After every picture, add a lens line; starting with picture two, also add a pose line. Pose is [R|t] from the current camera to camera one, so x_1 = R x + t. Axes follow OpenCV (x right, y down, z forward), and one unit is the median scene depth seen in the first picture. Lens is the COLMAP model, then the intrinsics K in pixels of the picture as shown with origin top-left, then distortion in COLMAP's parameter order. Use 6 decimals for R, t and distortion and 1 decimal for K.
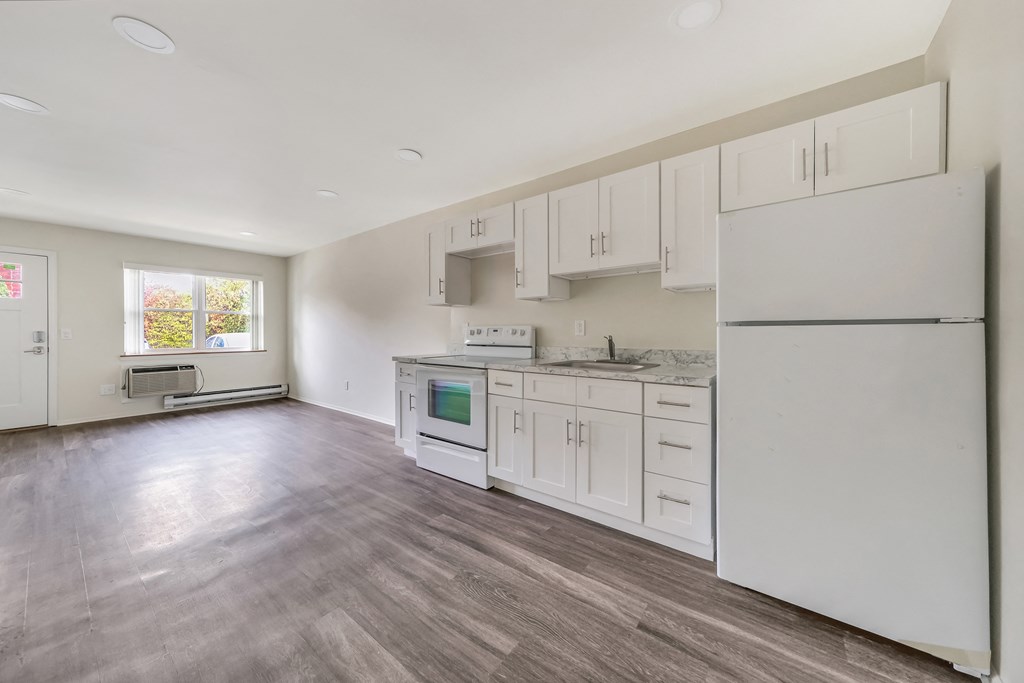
lens RADIAL K [[354.1, 0, 507.5], [0, 354.1, 333.8], [0, 0, 1]] dist [0.002386, 0.002341]
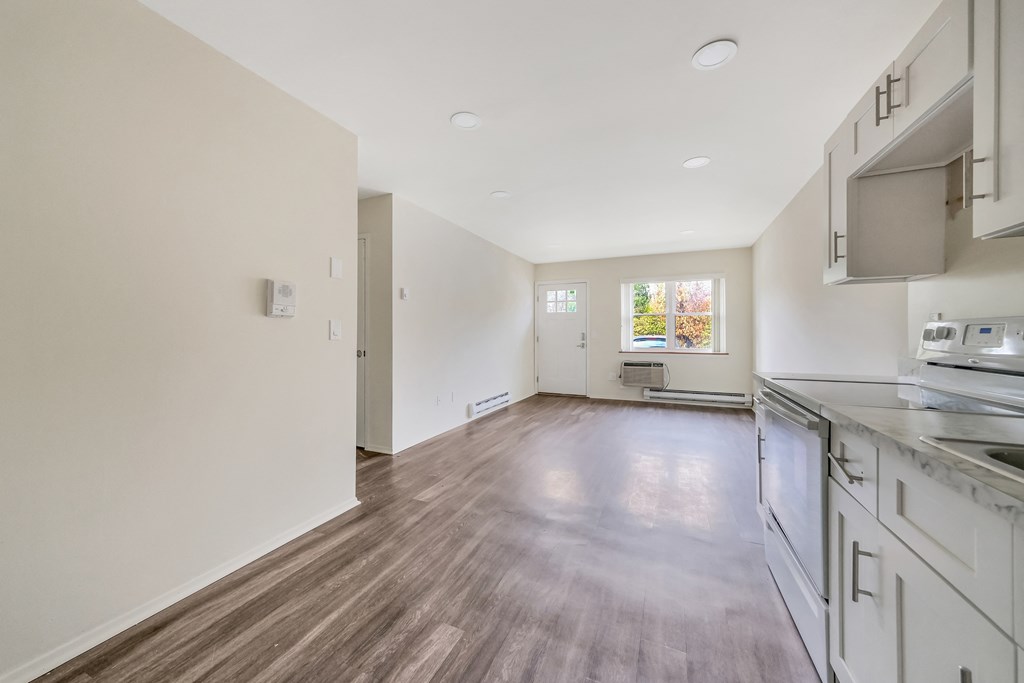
lens RADIAL K [[381.5, 0, 512.2], [0, 381.5, 334.8], [0, 0, 1]] dist [-0.002116, 0.000375]
pose [[0.257761, 0.003907, -0.966201, 0.151281], [-0.006005, 0.999979, 0.002442, -0.001047], [0.966190, 0.005173, 0.257779, 0.255224]]
